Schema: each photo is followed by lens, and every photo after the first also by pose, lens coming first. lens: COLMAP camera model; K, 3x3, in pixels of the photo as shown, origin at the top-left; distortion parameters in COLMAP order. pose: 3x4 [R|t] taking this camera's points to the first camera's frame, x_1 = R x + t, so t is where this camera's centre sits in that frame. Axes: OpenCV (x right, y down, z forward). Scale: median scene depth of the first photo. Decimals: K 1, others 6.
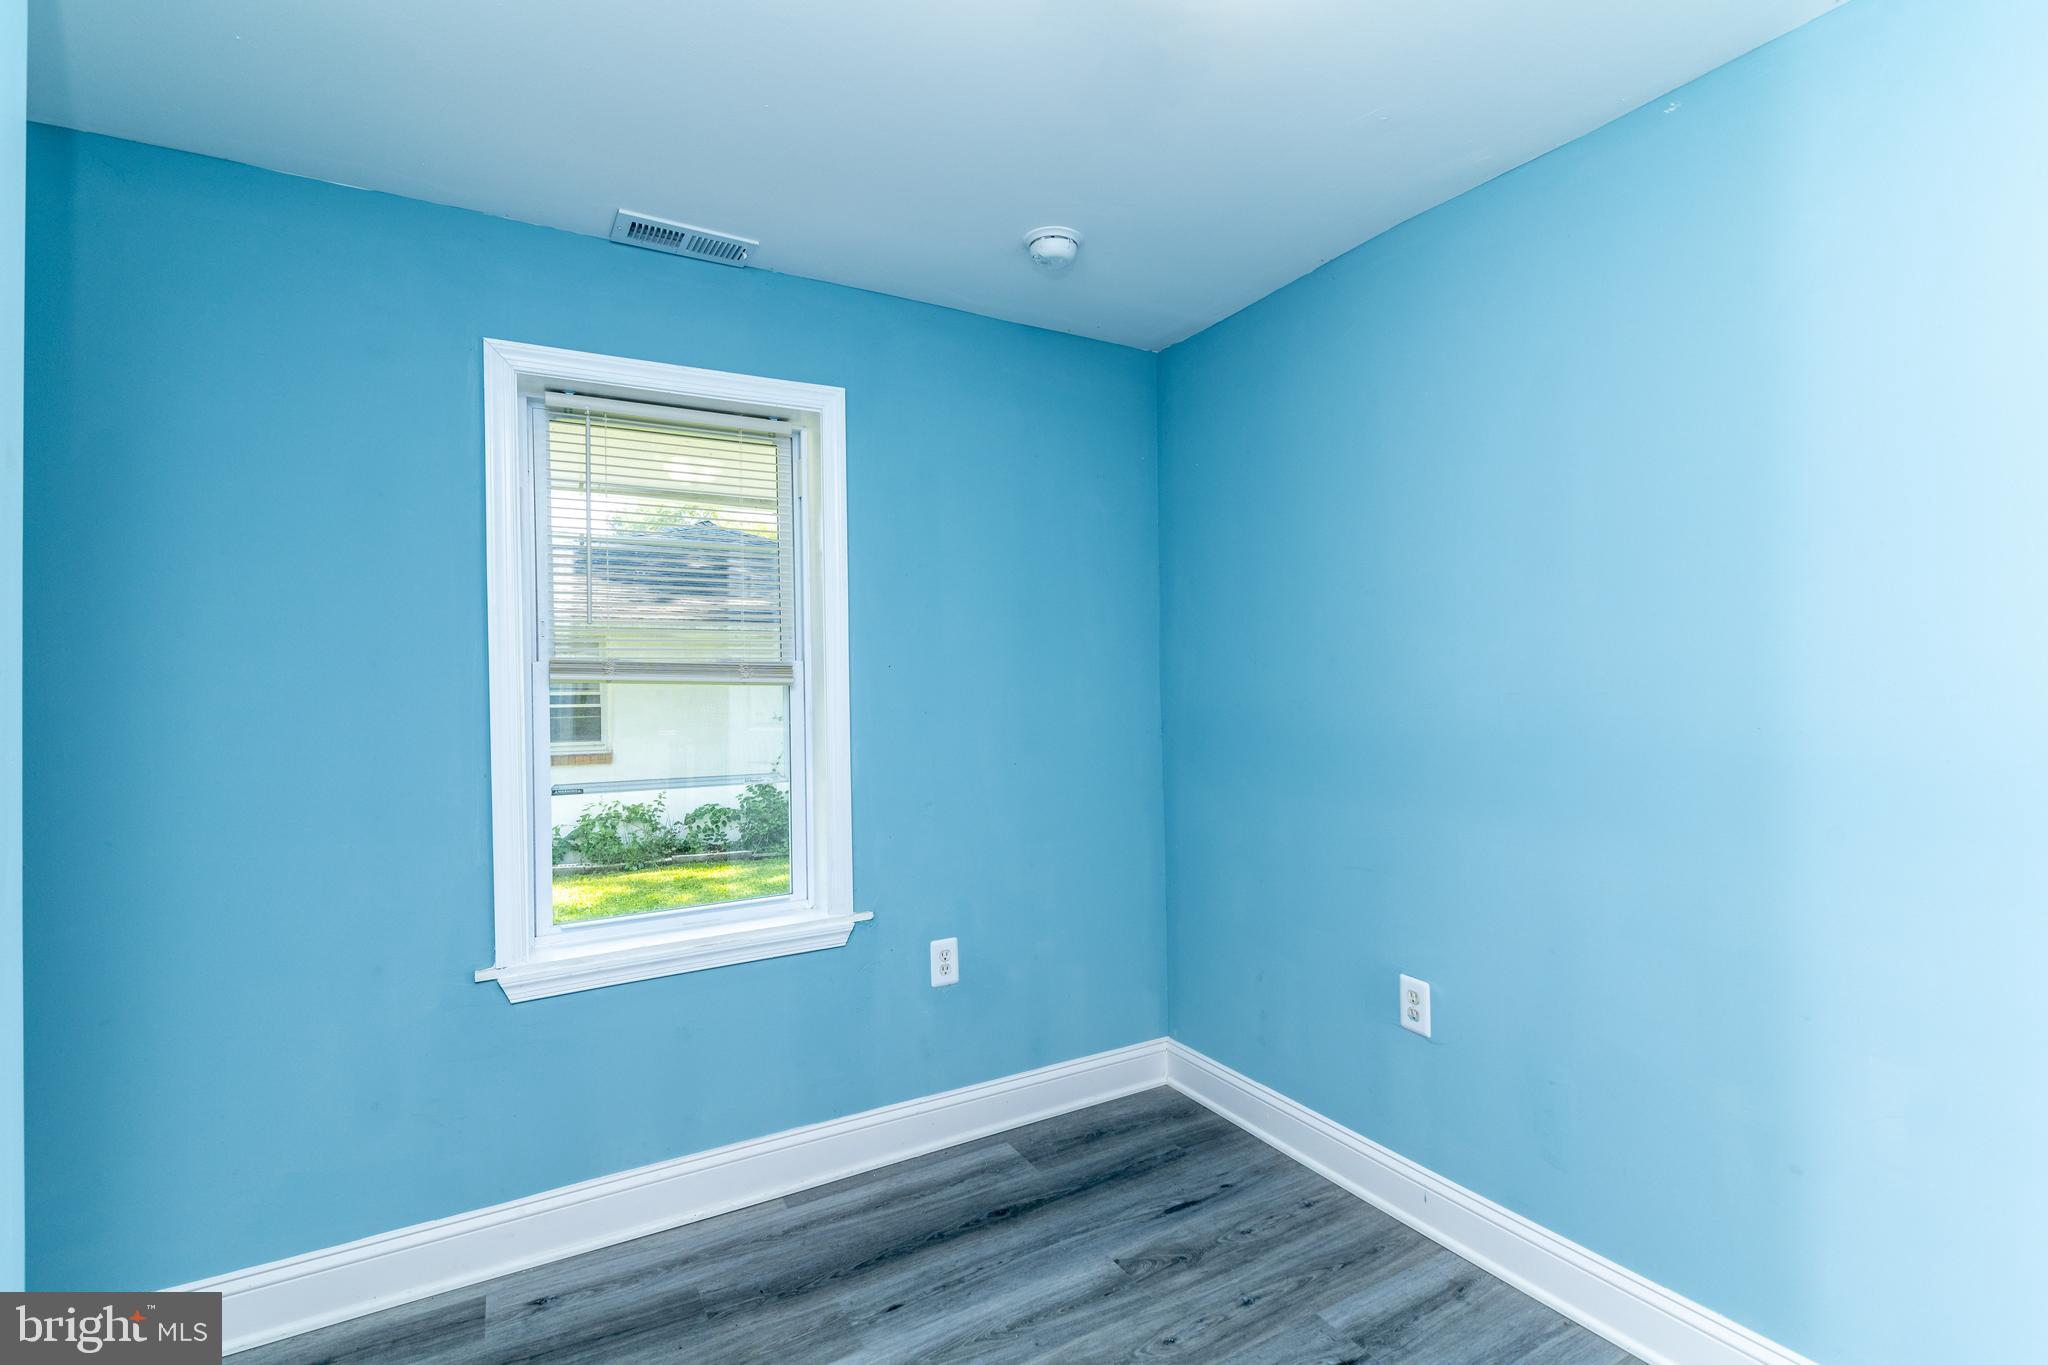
lens RADIAL K [[922.1, 0, 1029.9], [0, 922.1, 685.8], [0, 0, 1]] dist [0.002530, 0.000163]
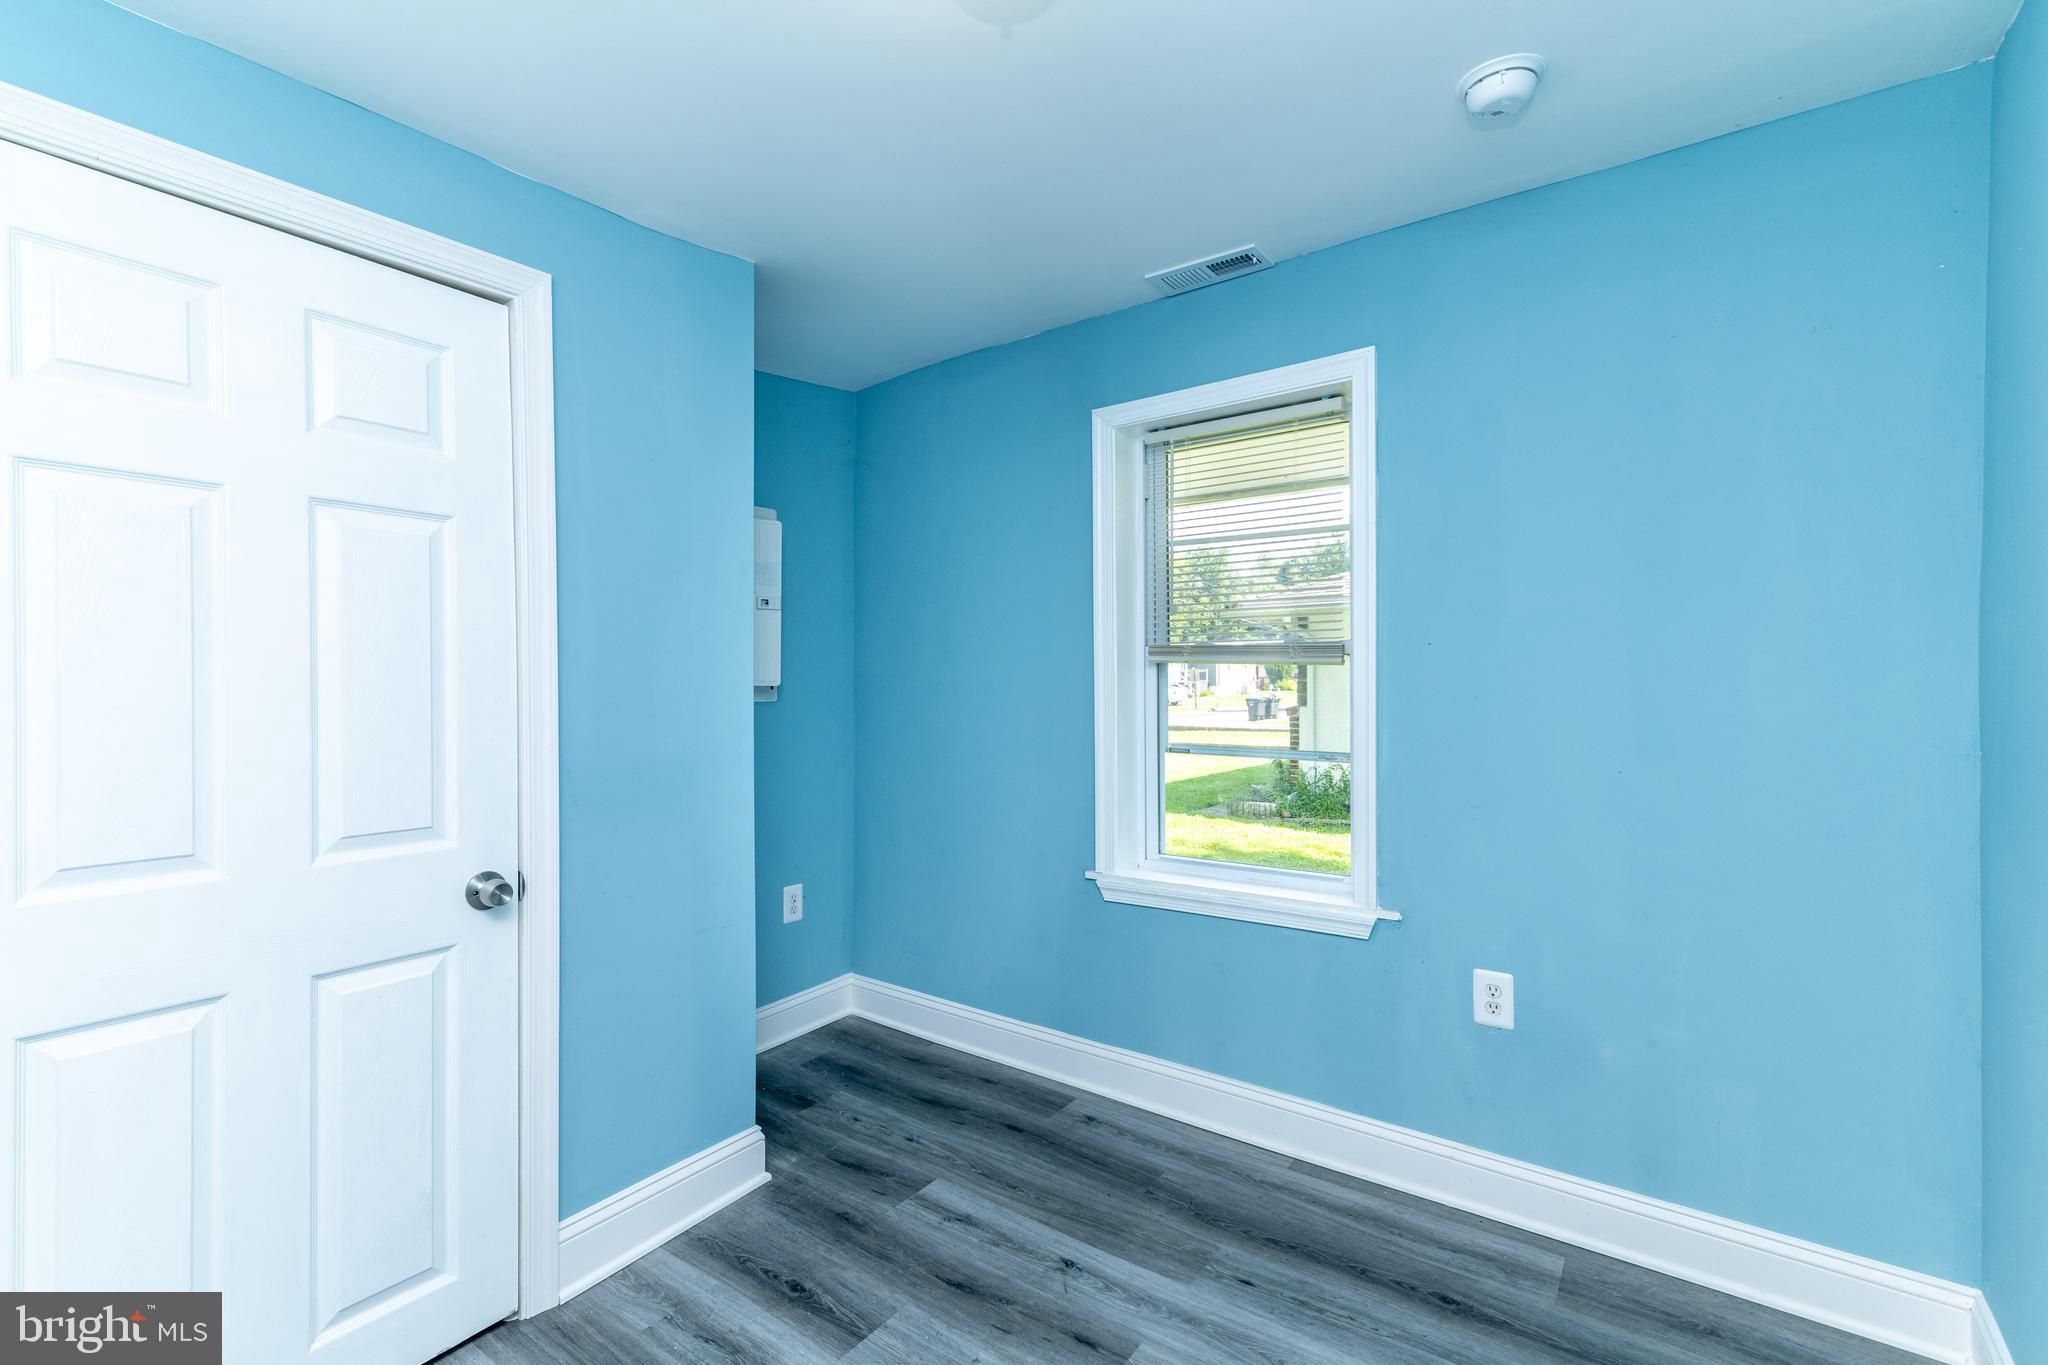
lens RADIAL K [[922.1, 0, 1018.5], [0, 922.1, 688.1], [0, 0, 1]] dist [0.002530, 0.000163]
pose [[0.391941, 0.026401, -0.919612, 0.582421], [0.004221, 0.999526, 0.030494, -0.008414], [0.919981, -0.015834, 0.391643, 0.334313]]
